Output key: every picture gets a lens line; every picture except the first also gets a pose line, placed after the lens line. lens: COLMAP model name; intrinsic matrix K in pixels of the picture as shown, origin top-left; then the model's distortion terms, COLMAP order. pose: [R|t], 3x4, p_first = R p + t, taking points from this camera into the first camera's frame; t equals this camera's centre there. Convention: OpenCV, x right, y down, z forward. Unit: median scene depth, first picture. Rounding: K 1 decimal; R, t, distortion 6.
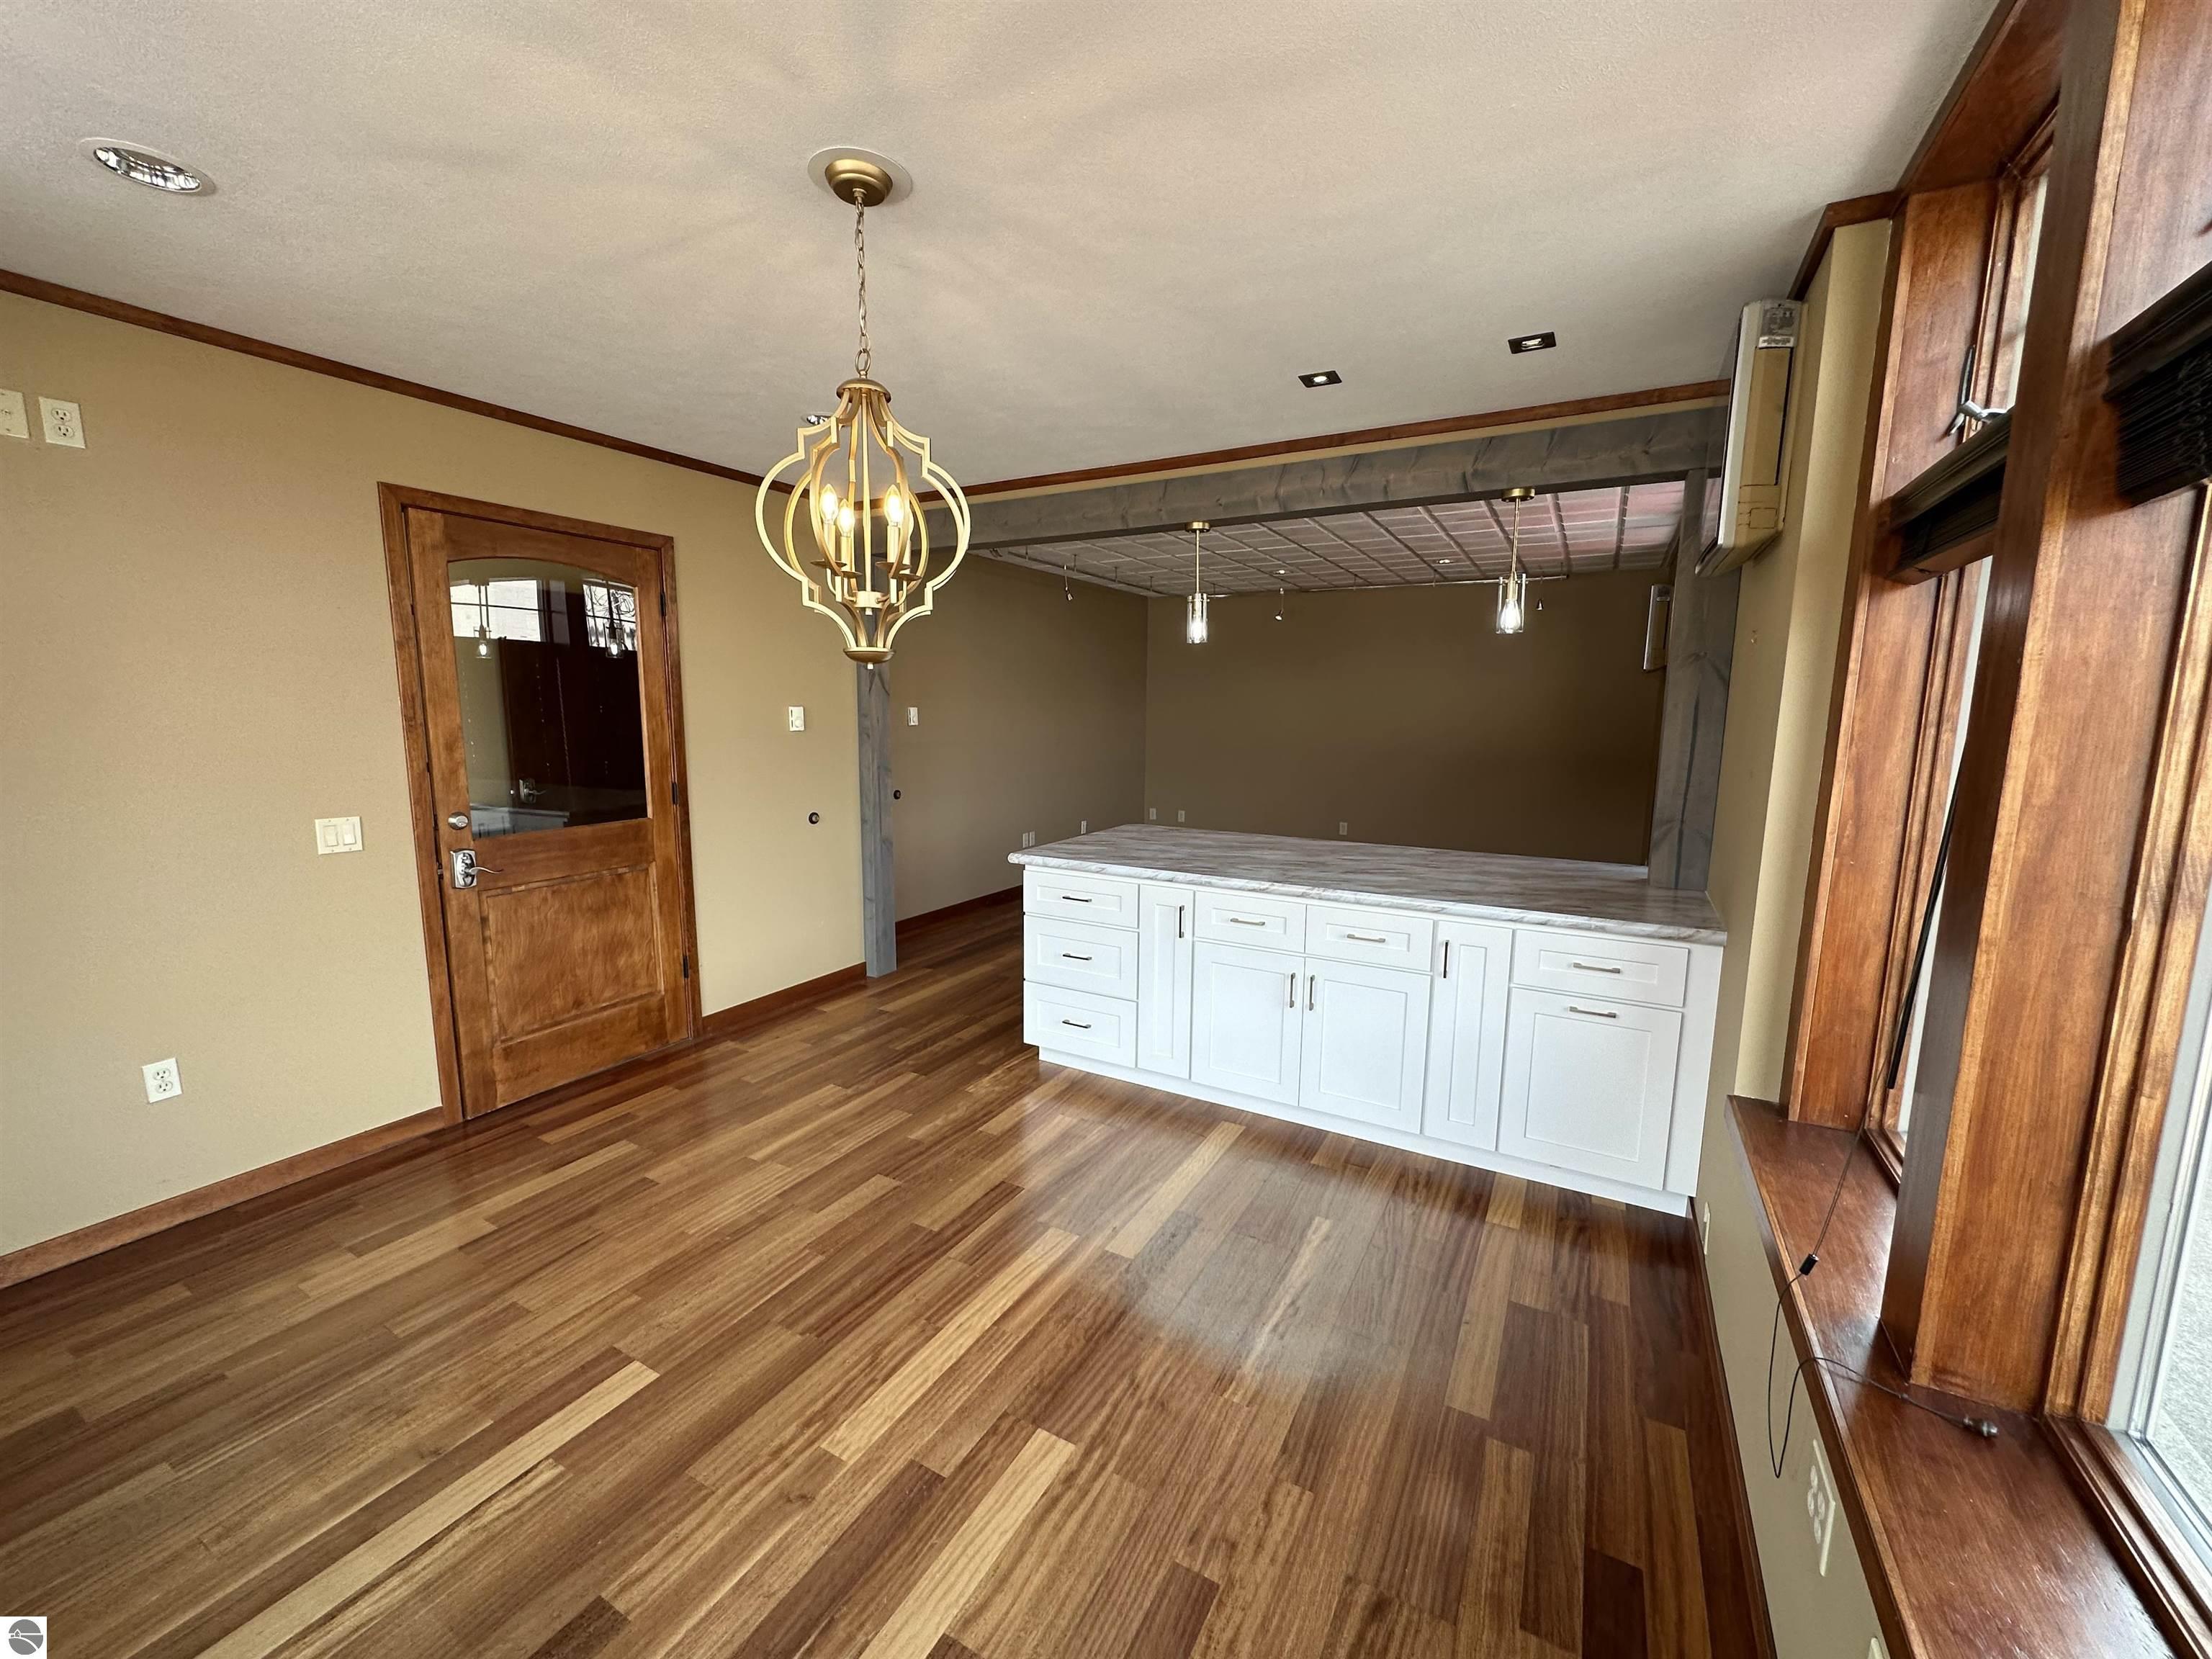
lens RADIAL K [[887.4, 0, 1098.6], [0, 887.4, 841.7], [0, 0, 1]] dist [-0.007275, 0.000431]
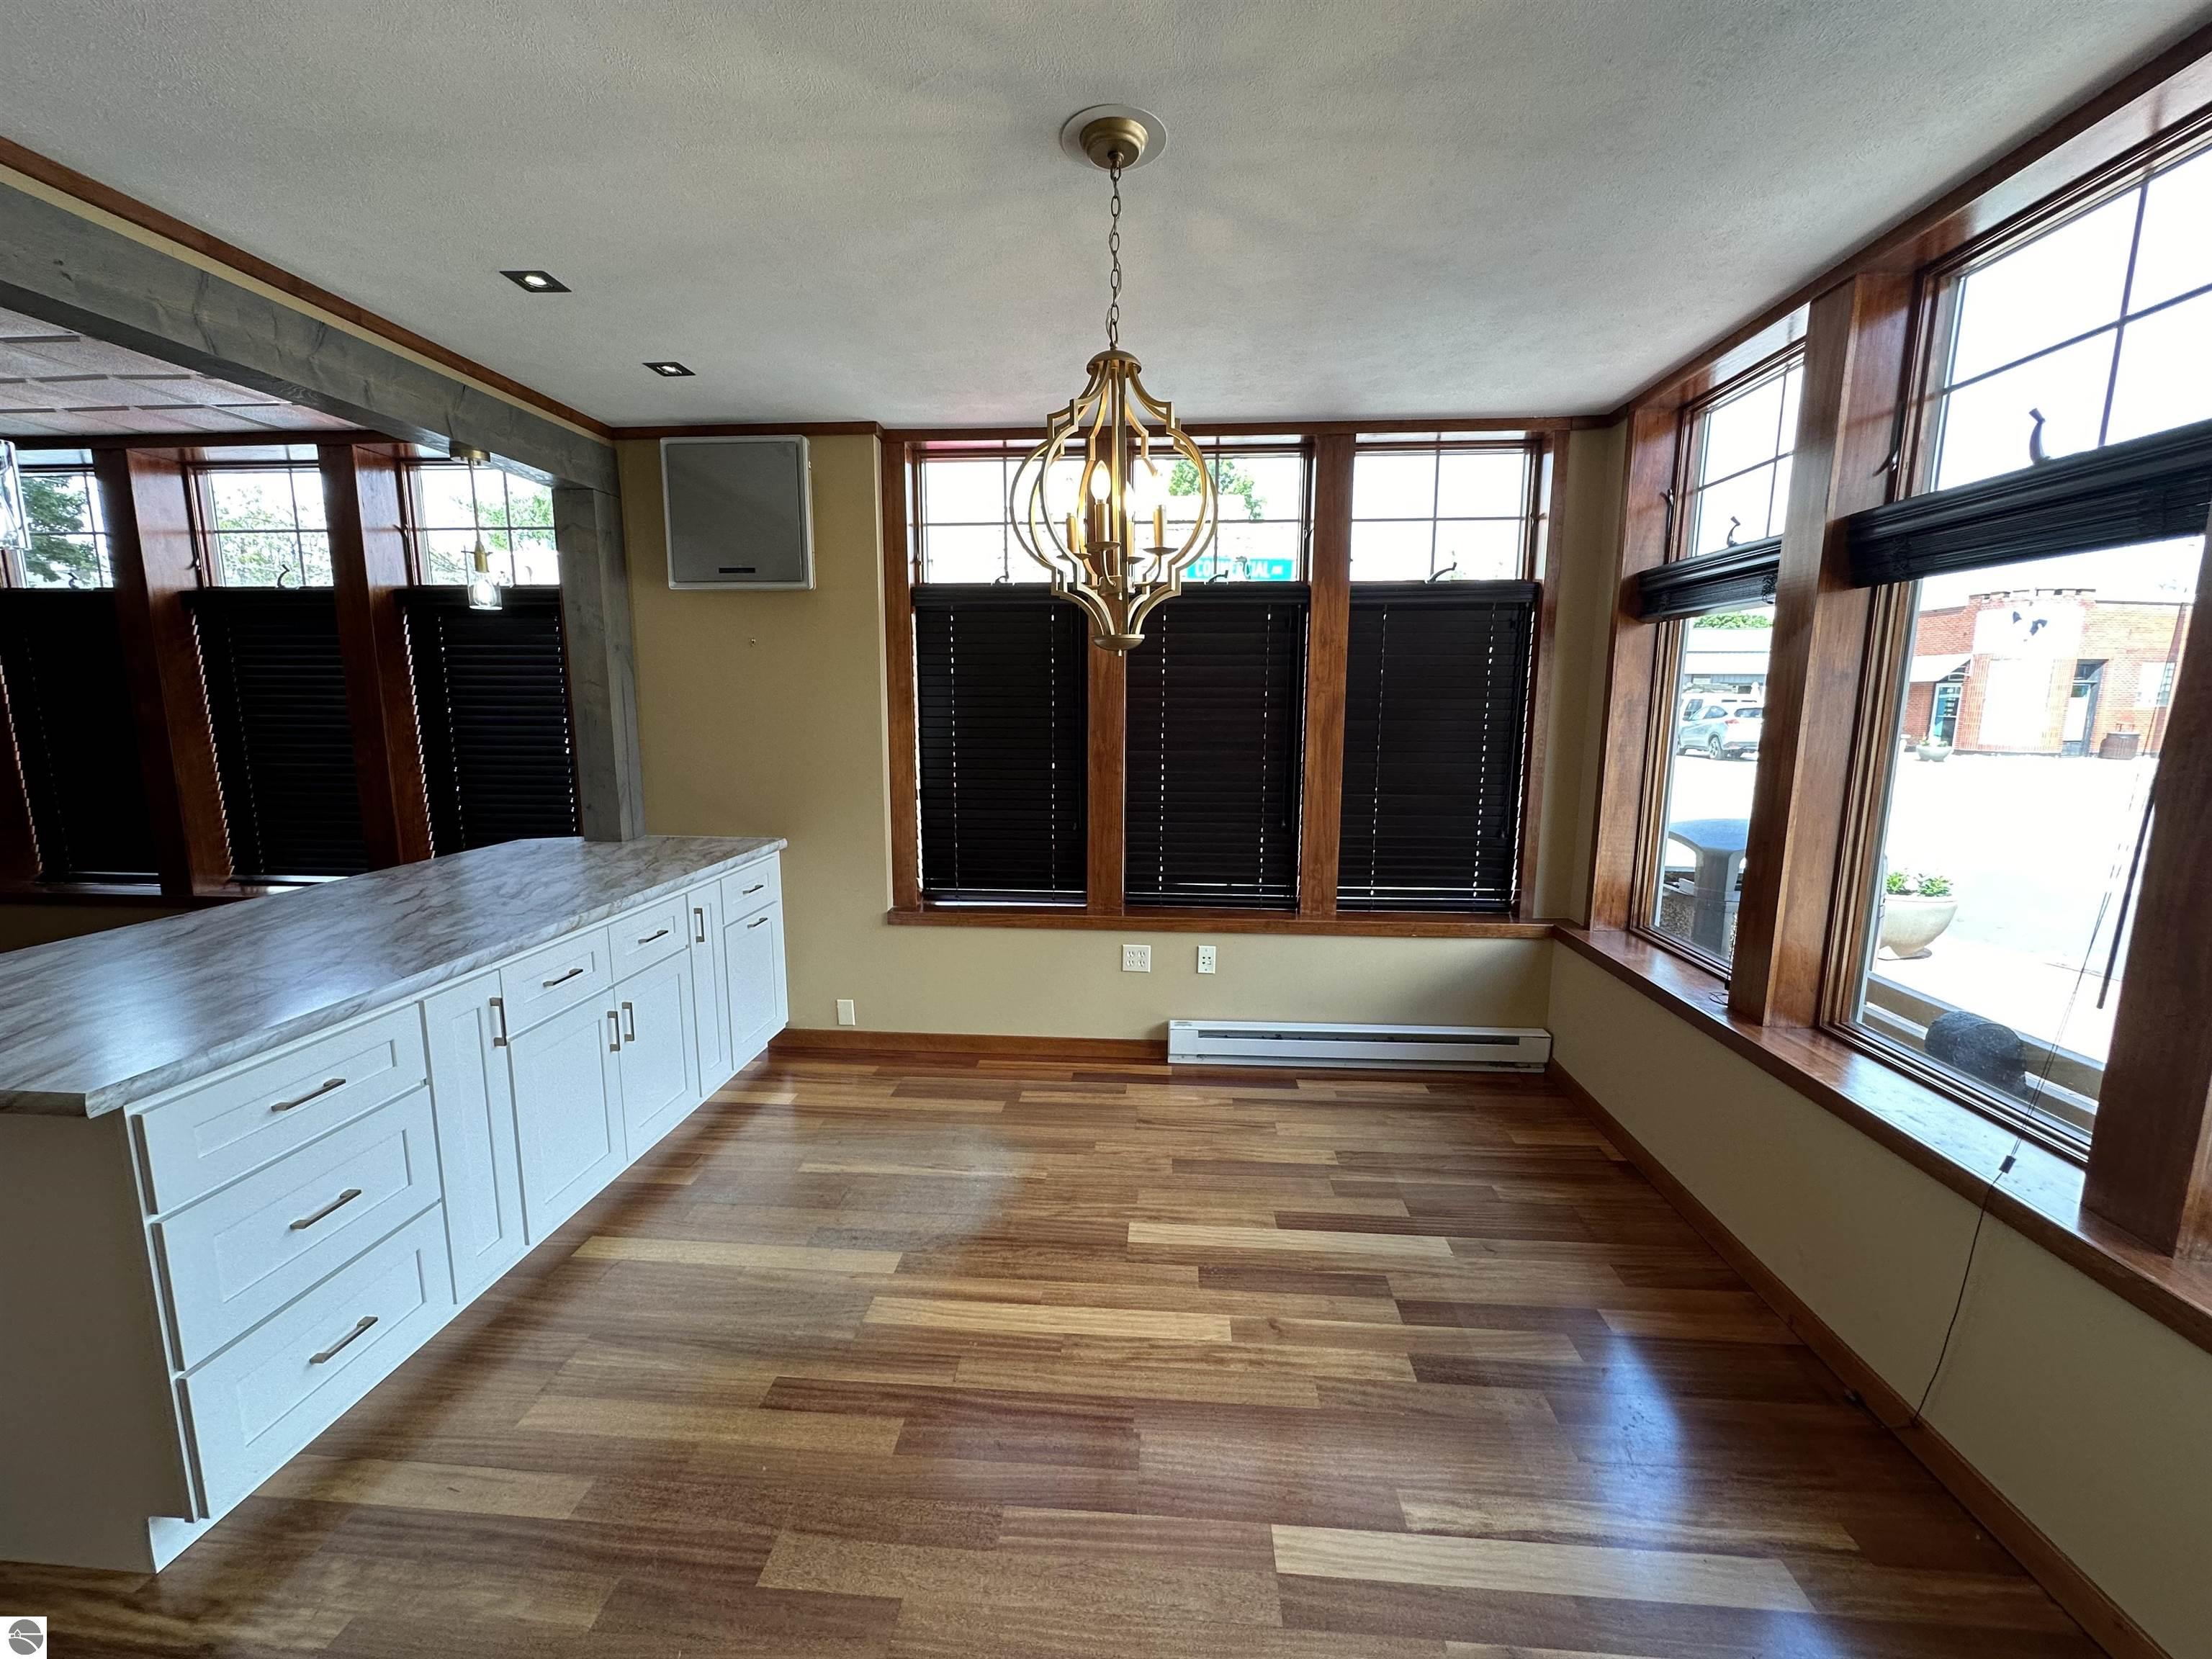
lens RADIAL K [[1019.9, 0, 1056.3], [0, 1019.9, 857.9], [0, 0, 1]] dist [0.004335, 0.000322]
pose [[-0.445945, -0.155682, 0.881417, -1.236844], [0.125948, 0.964045, 0.233998, -0.253830], [-0.886155, 0.215363, -0.410303, 1.547602]]
